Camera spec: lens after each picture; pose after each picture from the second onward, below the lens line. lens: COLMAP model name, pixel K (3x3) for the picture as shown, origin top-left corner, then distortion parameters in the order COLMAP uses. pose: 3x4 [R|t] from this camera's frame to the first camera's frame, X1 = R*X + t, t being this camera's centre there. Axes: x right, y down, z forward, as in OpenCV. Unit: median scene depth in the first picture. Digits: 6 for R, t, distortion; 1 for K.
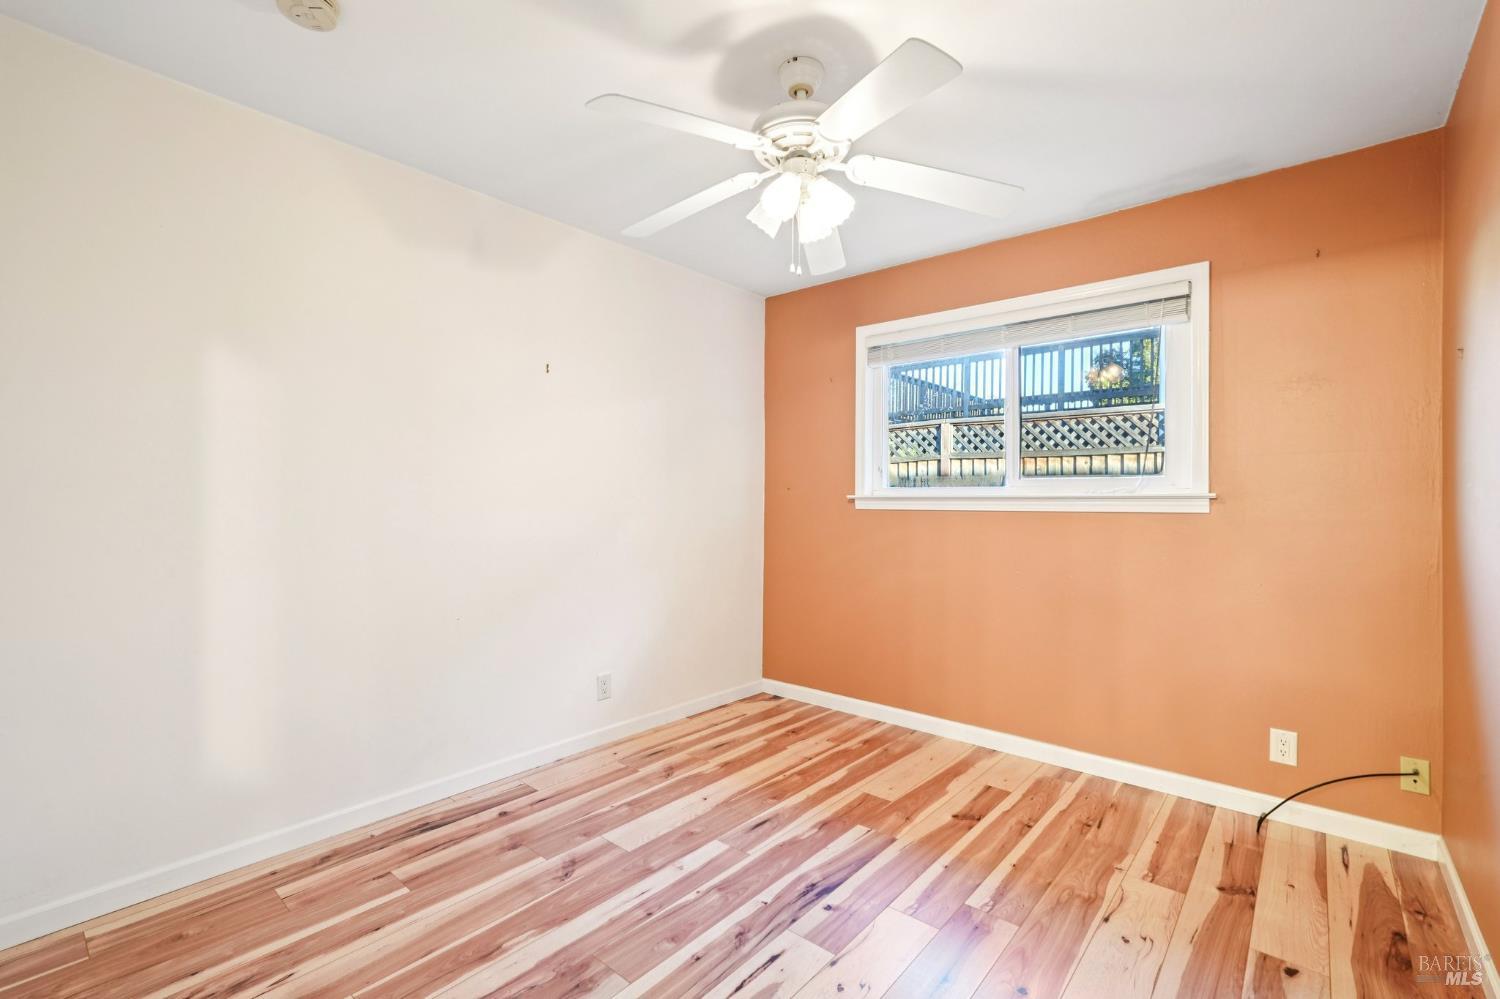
lens RADIAL K [[664.6, 0, 744.1], [0, 664.6, 495.0], [0, 0, 1]] dist [-0.007838, 0.005567]
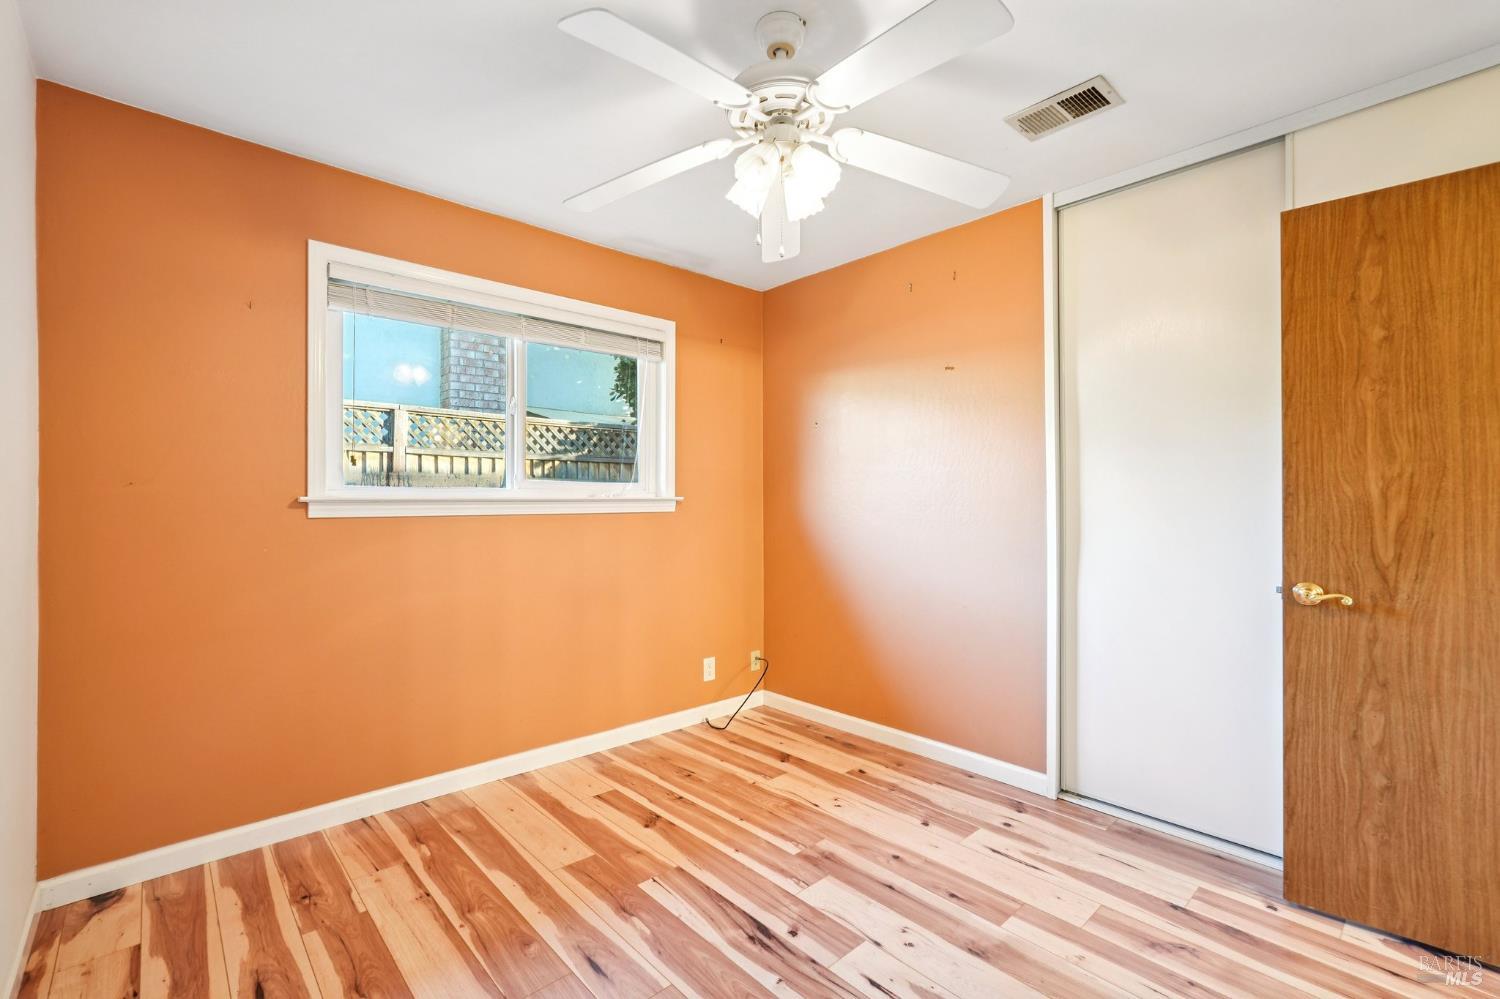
lens RADIAL K [[664.6, 0, 744.0], [0, 664.6, 500.0], [0, 0, 1]] dist [-0.007838, 0.005567]
pose [[0.114856, -0.003537, 0.993376, -0.591673], [-0.007012, 0.999966, 0.004371, -0.003743], [-0.993357, -0.007468, 0.114827, 0.690670]]
